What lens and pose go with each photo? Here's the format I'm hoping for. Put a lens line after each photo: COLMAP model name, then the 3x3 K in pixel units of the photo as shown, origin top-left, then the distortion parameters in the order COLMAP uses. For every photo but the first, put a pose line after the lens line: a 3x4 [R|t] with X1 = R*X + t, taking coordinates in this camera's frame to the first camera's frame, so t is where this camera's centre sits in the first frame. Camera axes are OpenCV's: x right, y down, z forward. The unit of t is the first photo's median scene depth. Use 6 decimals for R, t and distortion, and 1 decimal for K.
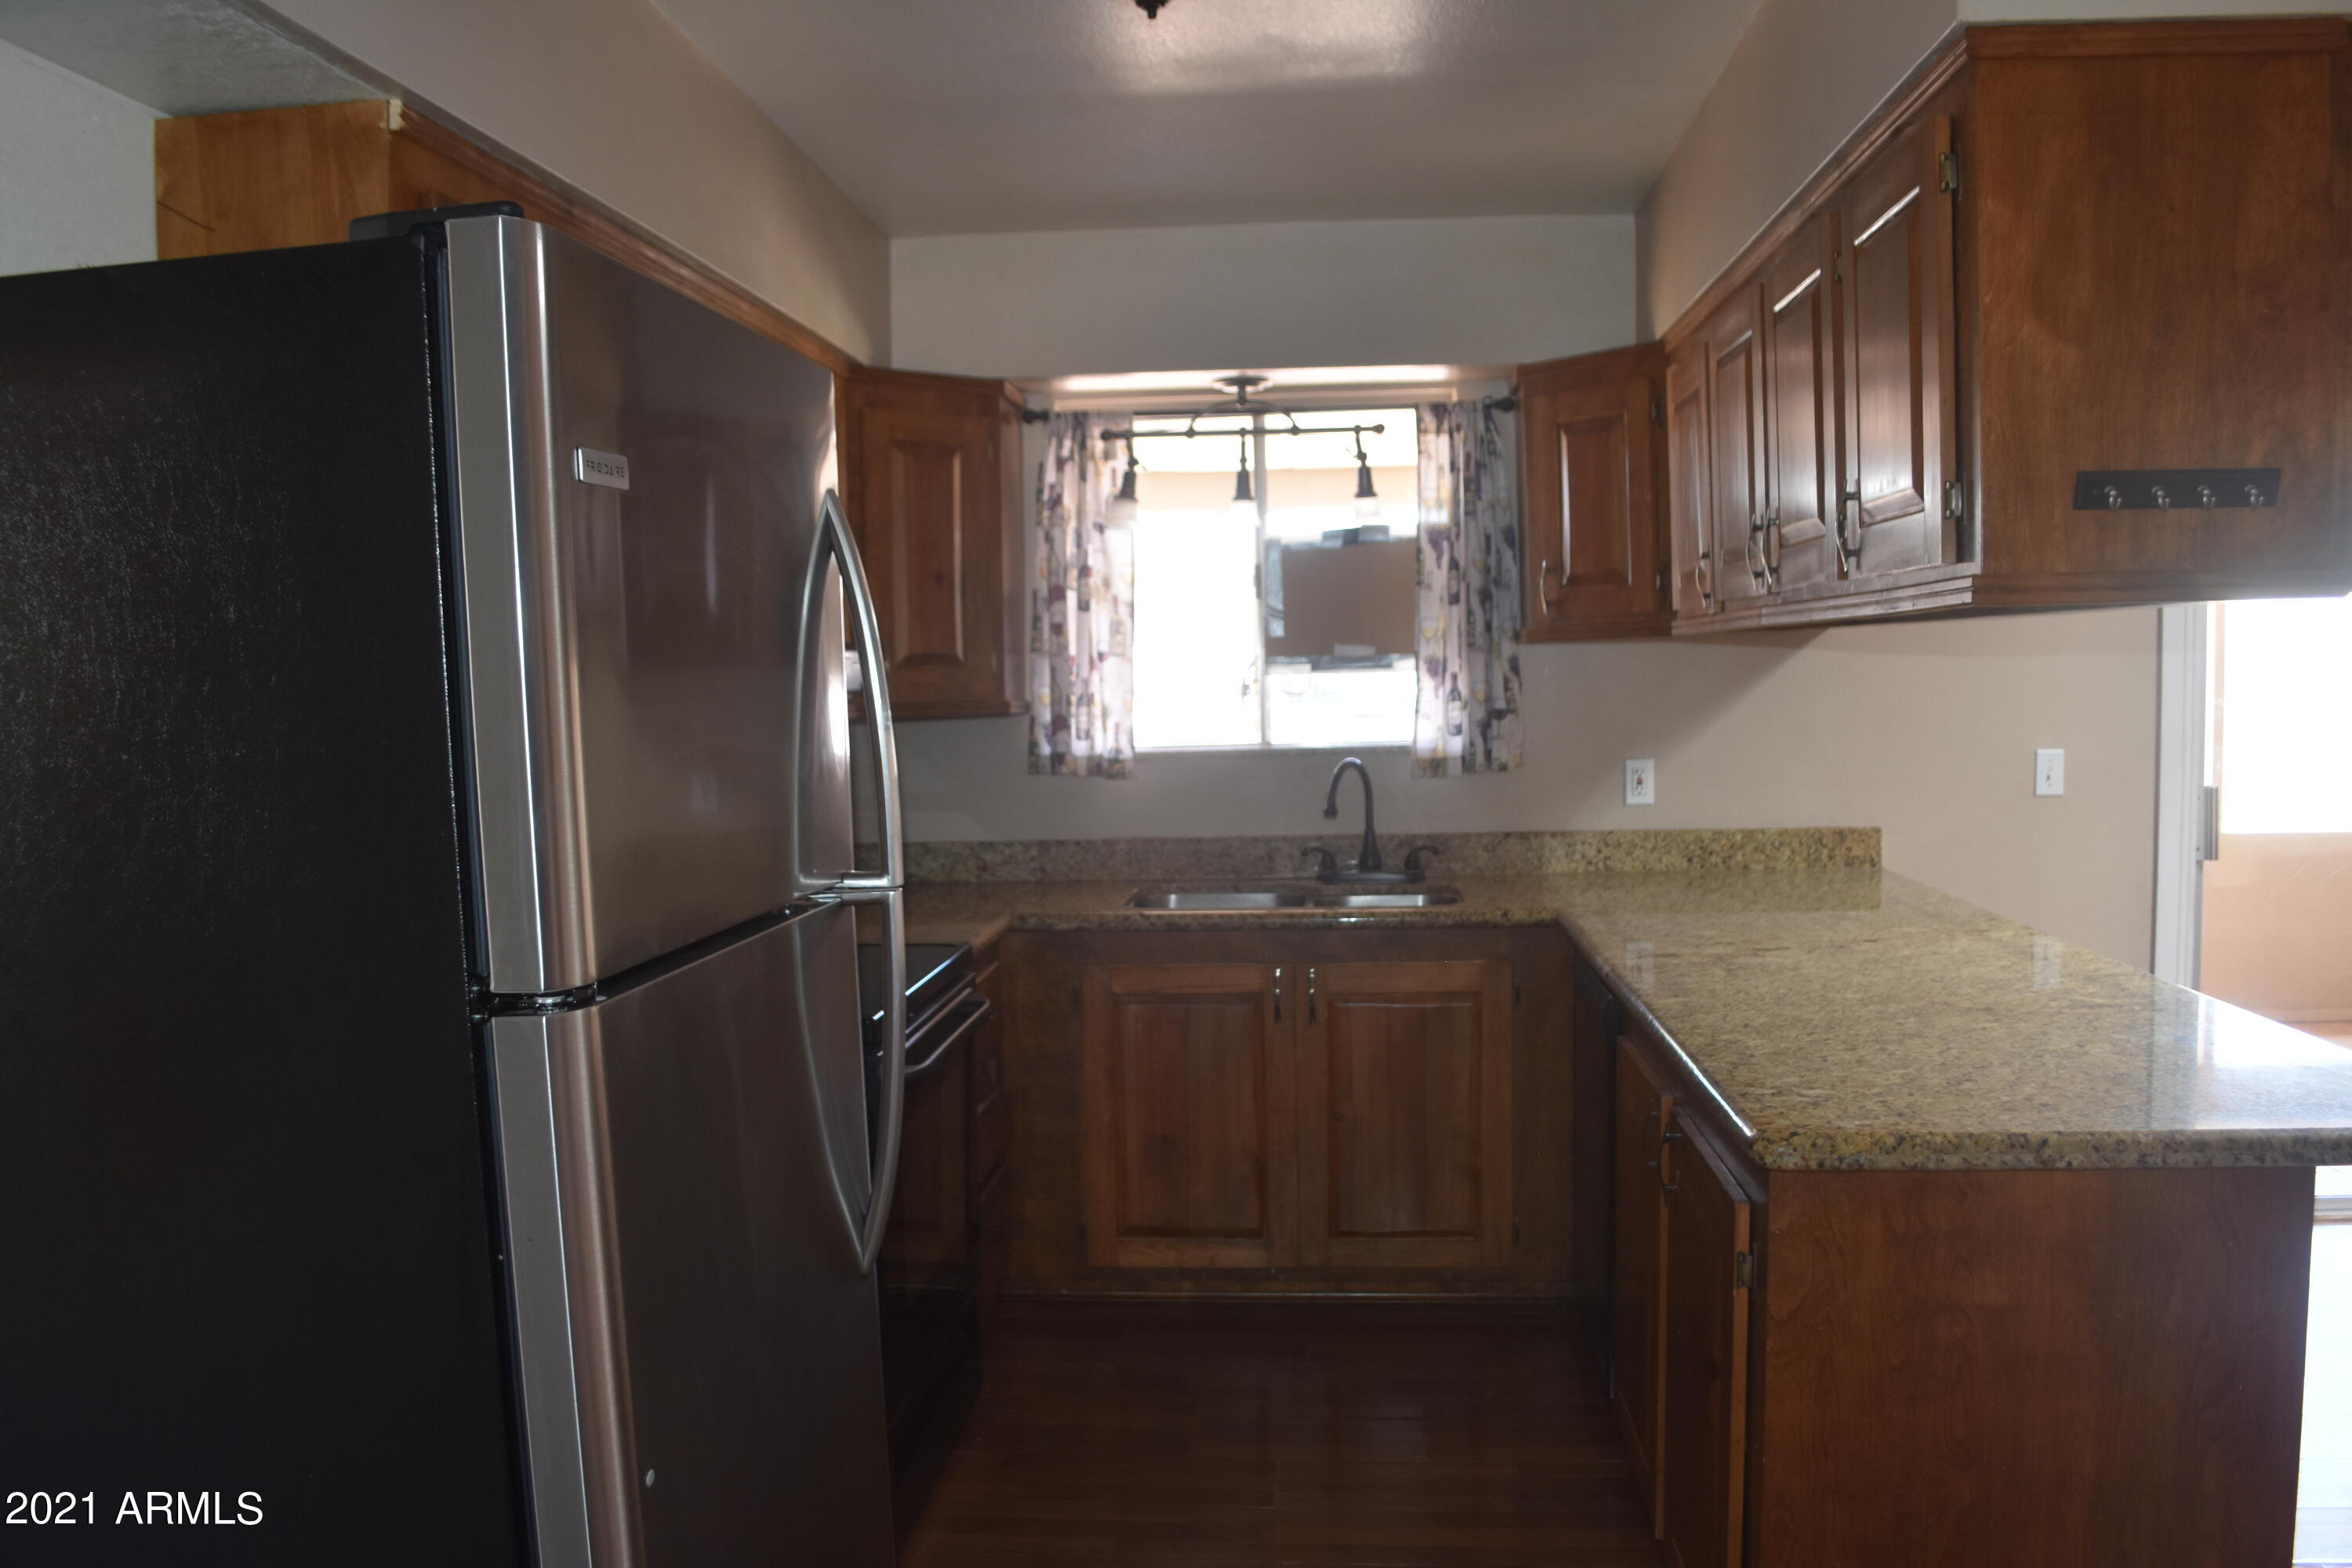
lens RADIAL K [[1842.4, 0, 1175.2], [0, 1842.4, 802.7], [0, 0, 1]] dist [-0.076338, -0.001390]
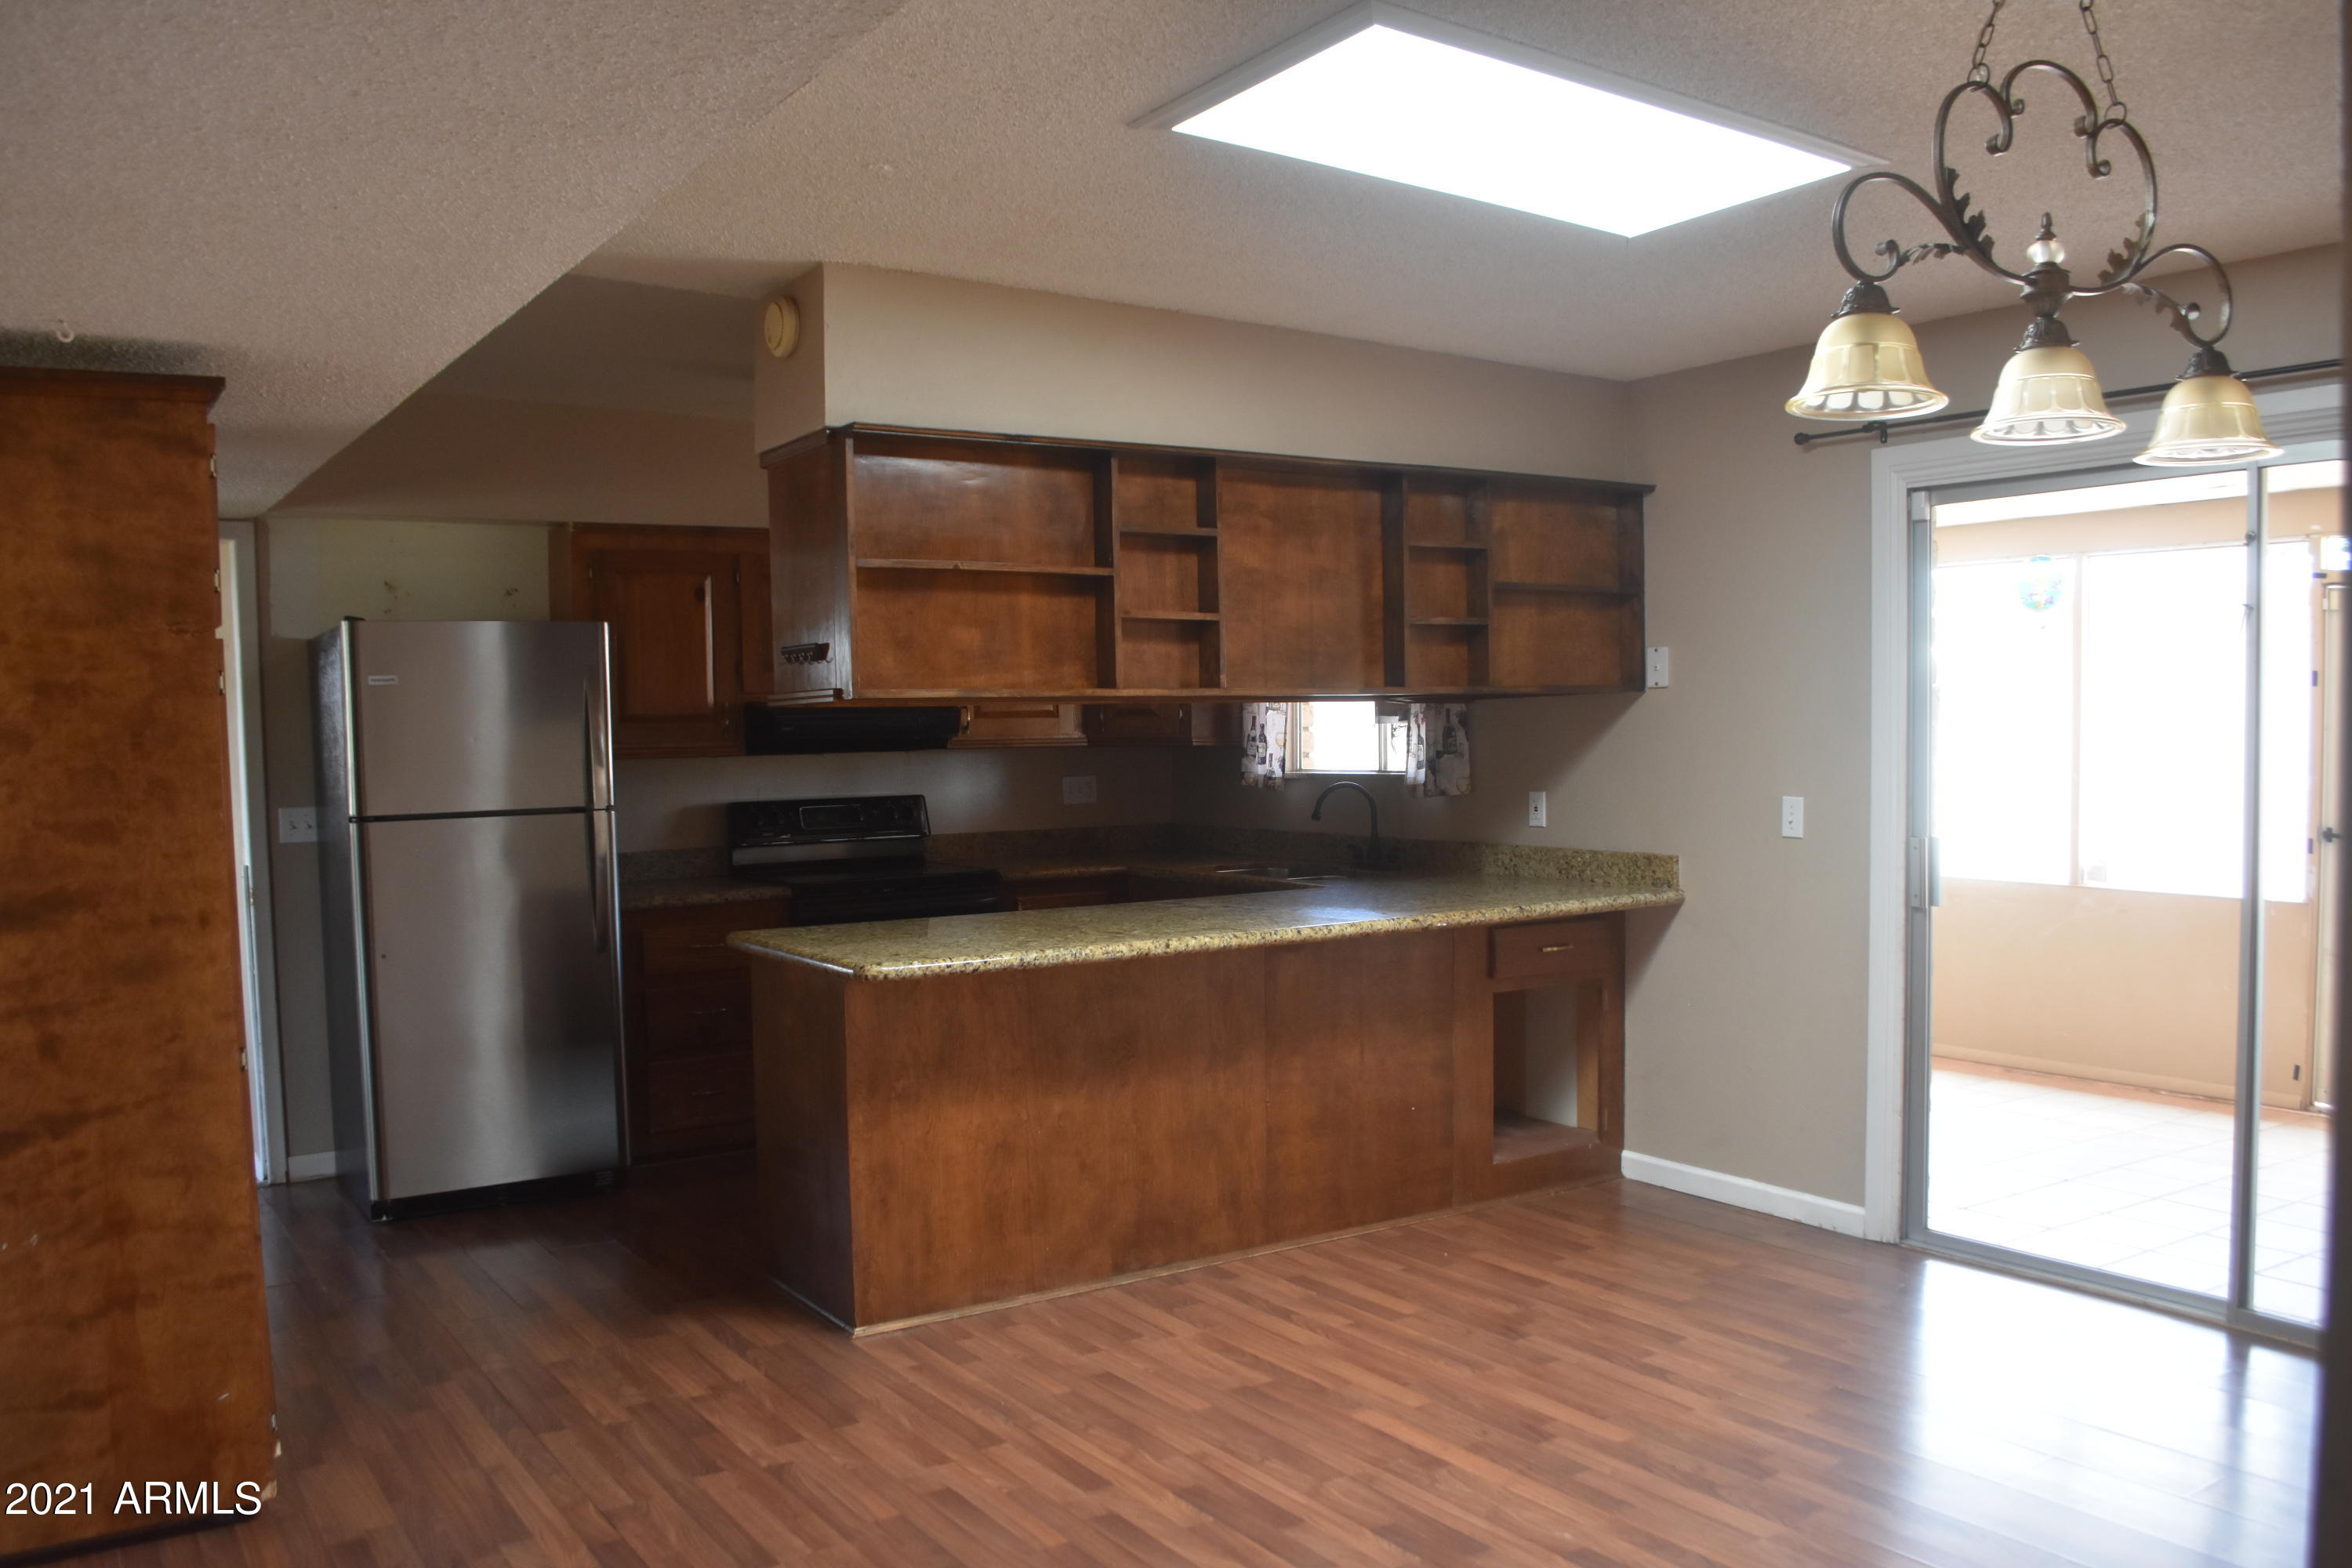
lens RADIAL K [[1842.4, 0, 1193.5], [0, 1842.4, 801.8], [0, 0, 1]] dist [-0.076338, -0.001390]
pose [[0.637848, 0.047645, -0.768687, 1.109383], [-0.058456, 0.998201, 0.013365, -0.019613], [0.767941, 0.036410, 0.639485, -0.020884]]
